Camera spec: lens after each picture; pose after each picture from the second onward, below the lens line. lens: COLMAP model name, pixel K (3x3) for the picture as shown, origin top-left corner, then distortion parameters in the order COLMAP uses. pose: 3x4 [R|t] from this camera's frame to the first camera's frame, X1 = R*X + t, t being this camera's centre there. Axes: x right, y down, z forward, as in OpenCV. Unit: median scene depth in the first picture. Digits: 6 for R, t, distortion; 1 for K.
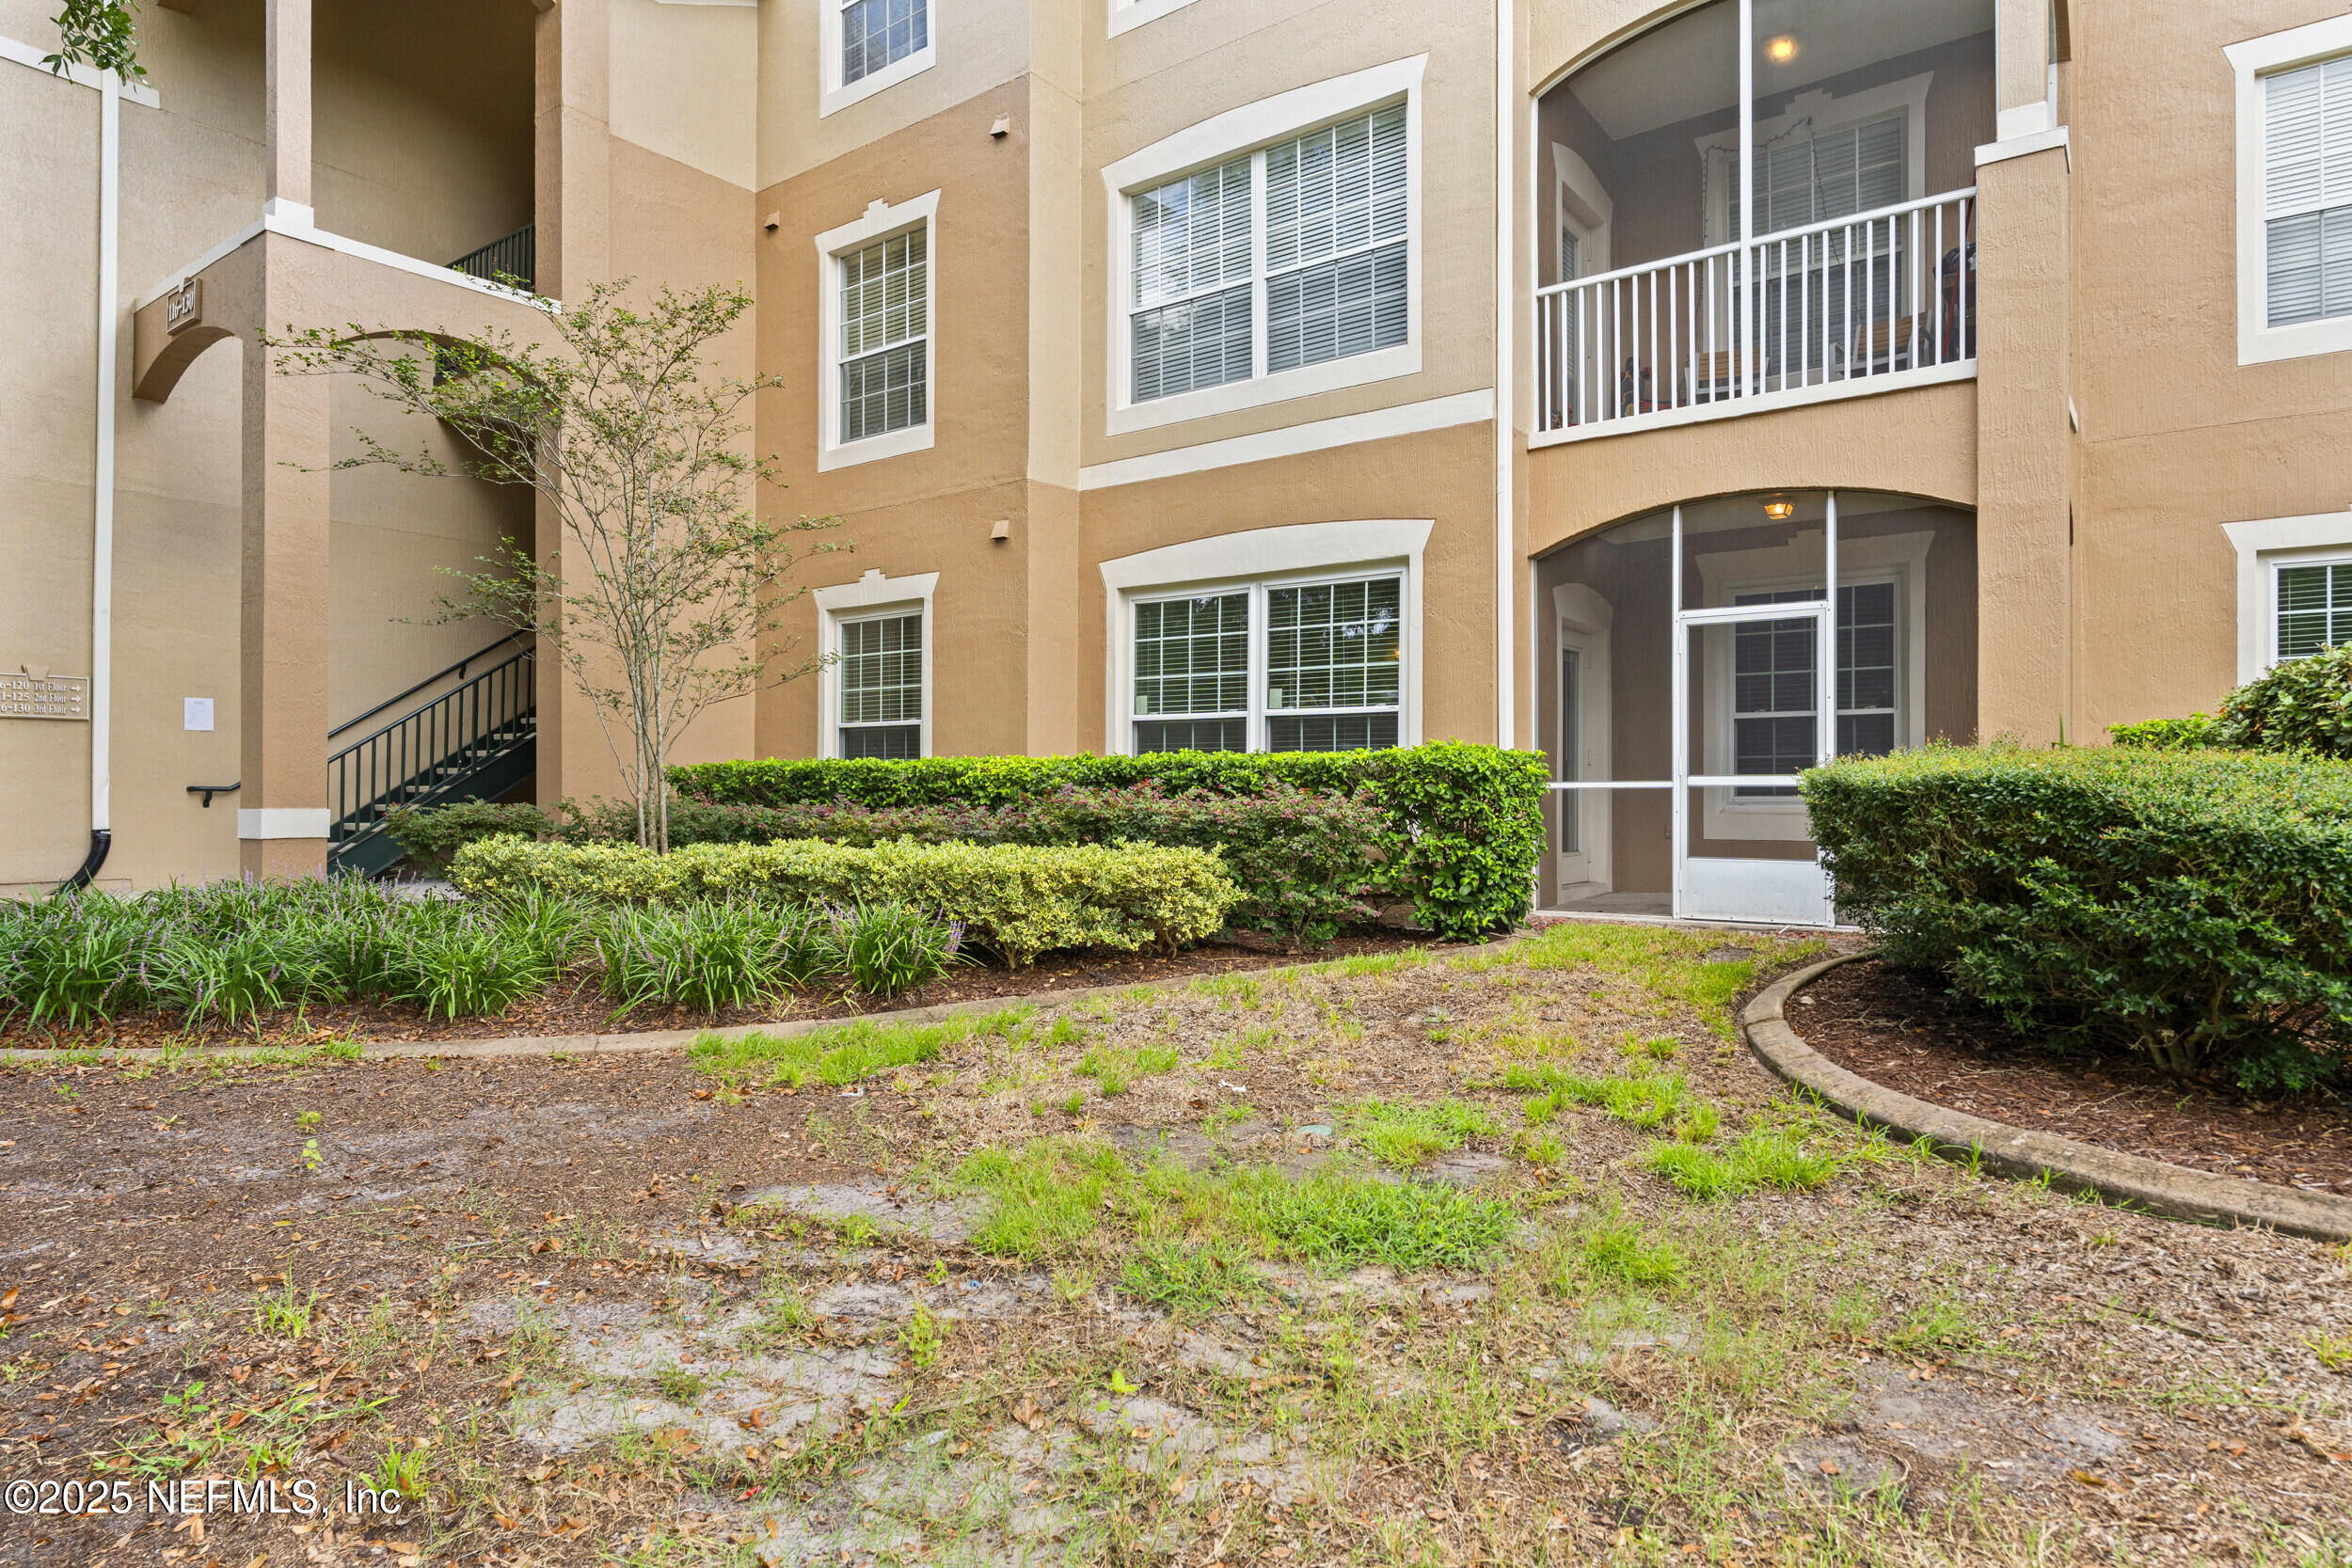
lens RADIAL K [[1358.5, 0, 1176.7], [0, 1358.5, 789.4], [0, 0, 1]] dist [-0.007406, -0.000401]
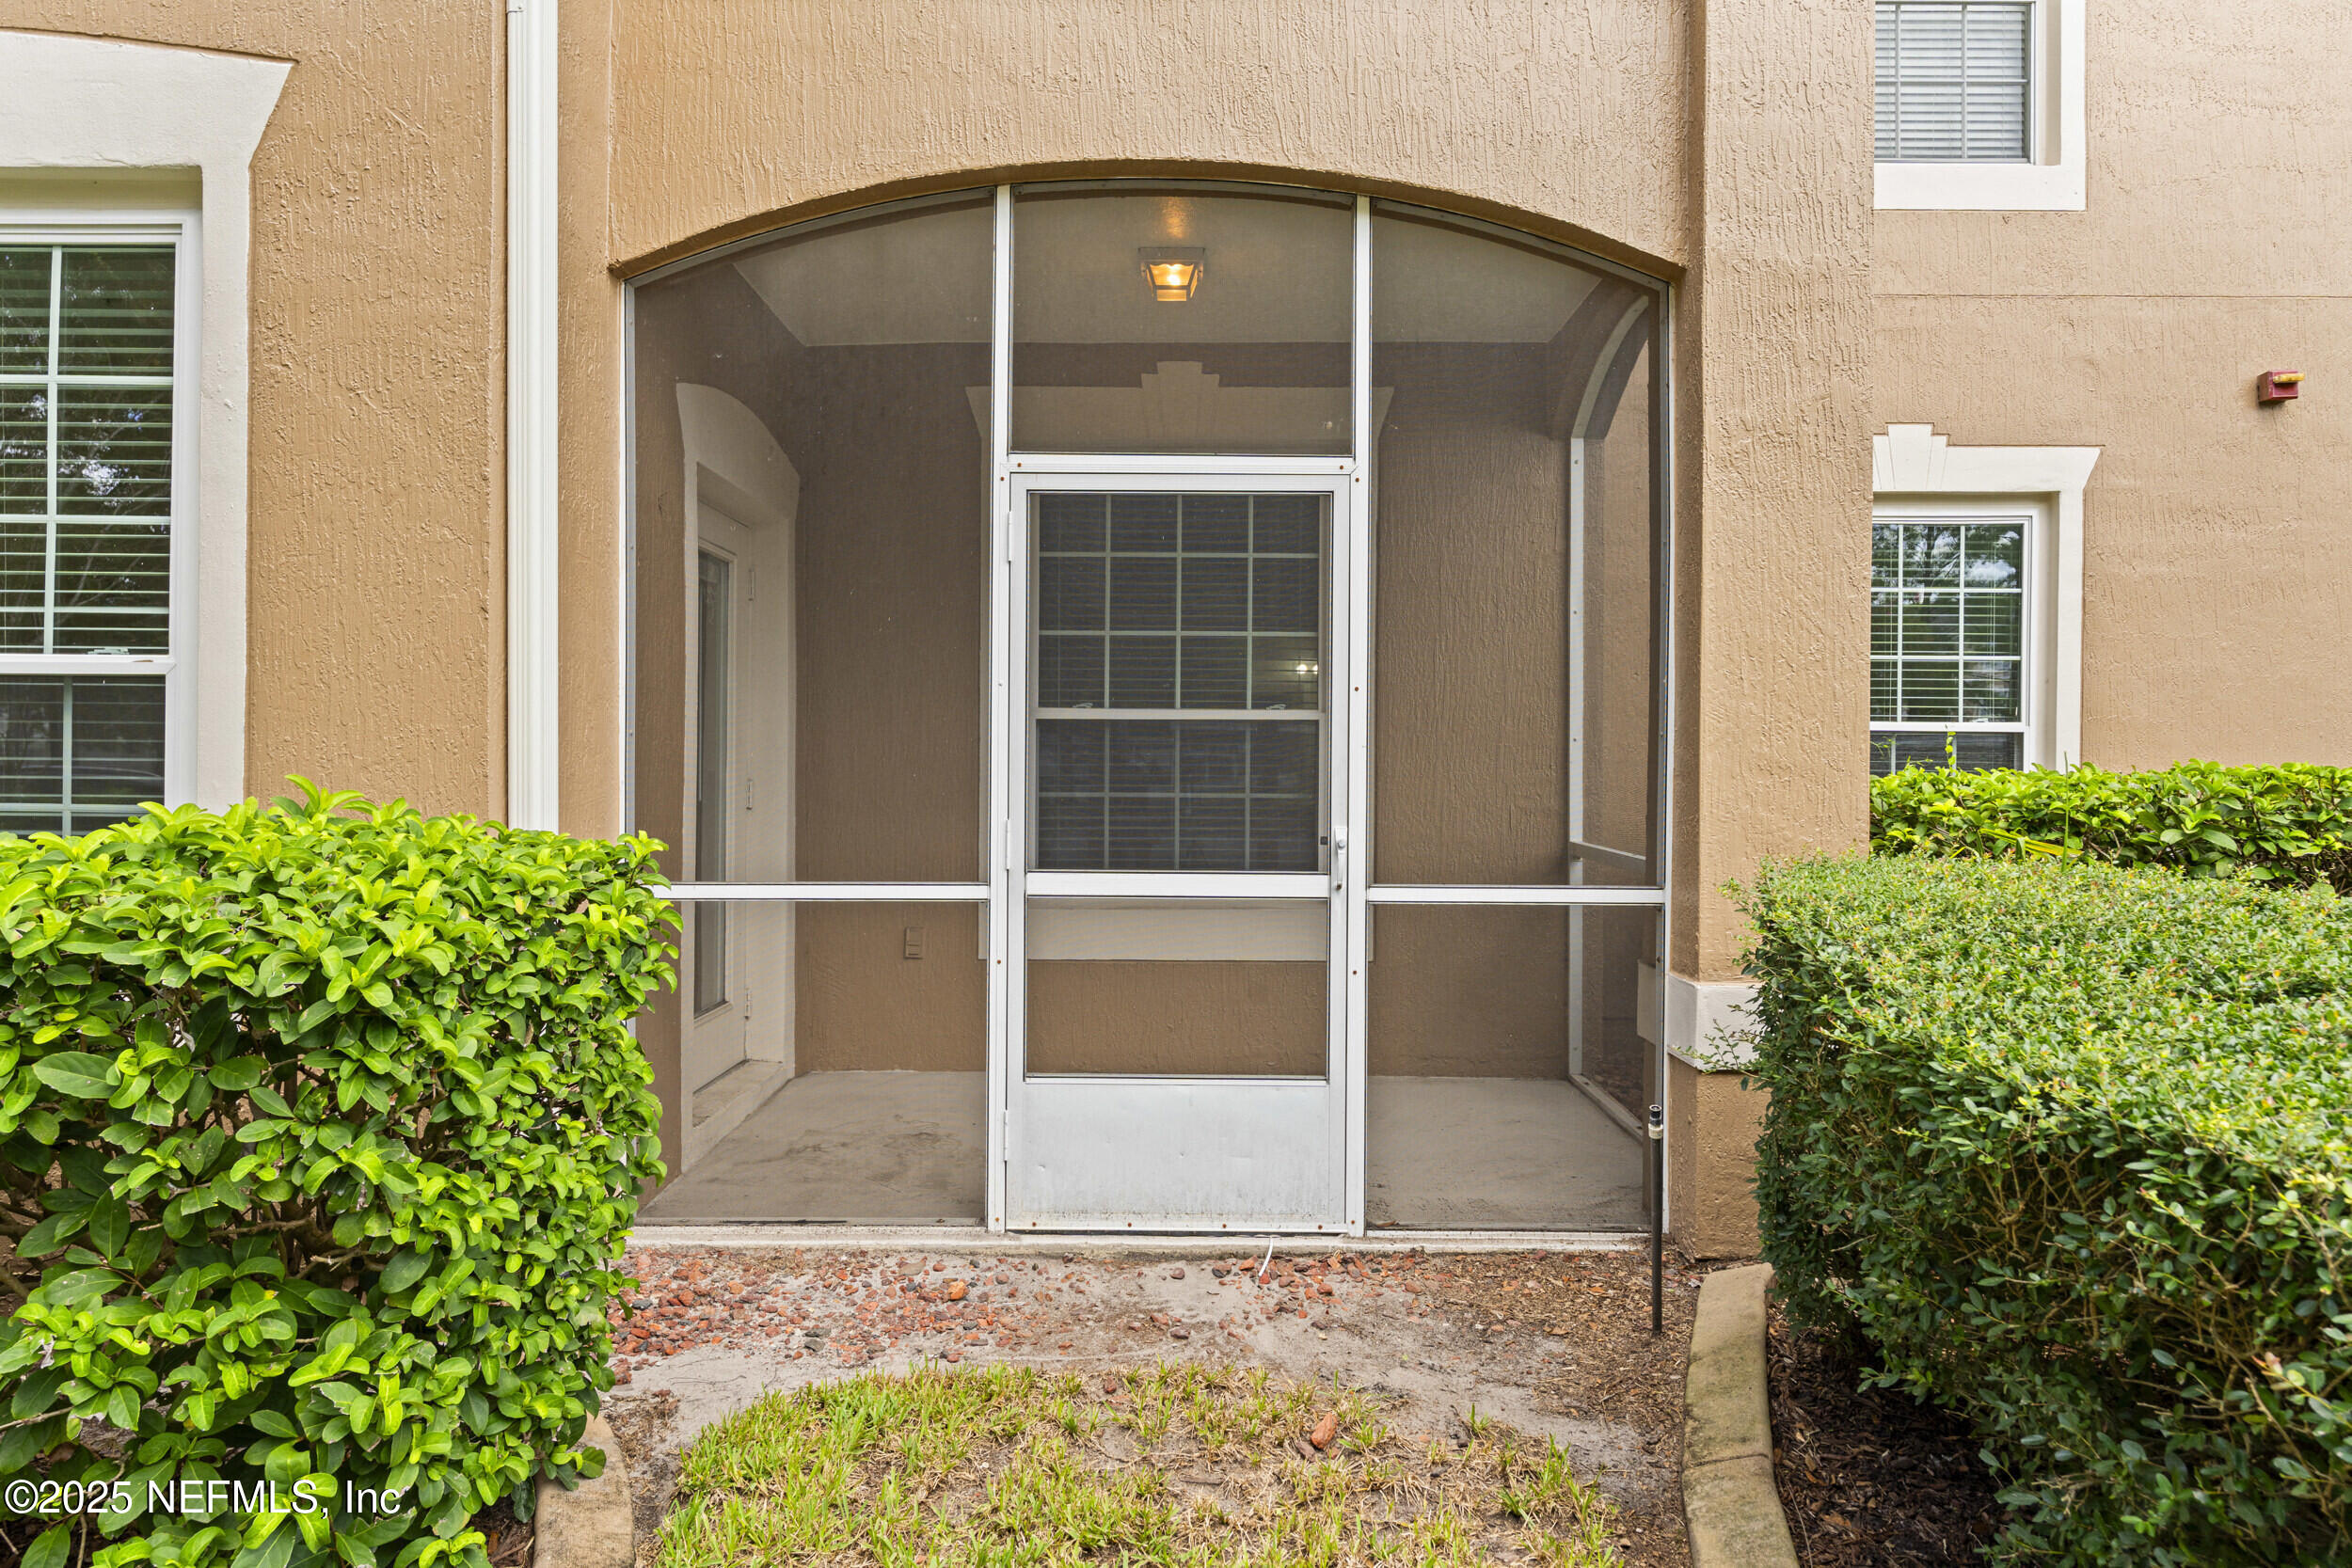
lens RADIAL K [[1358.5, 0, 1176.0], [0, 1358.5, 778.8], [0, 0, 1]] dist [-0.007406, -0.000401]
pose [[0.802112, 0.001012, 0.597172, 0.172972], [-0.008294, 0.999921, 0.009447, -0.040866], [-0.597116, -0.012531, 0.802057, 0.649334]]
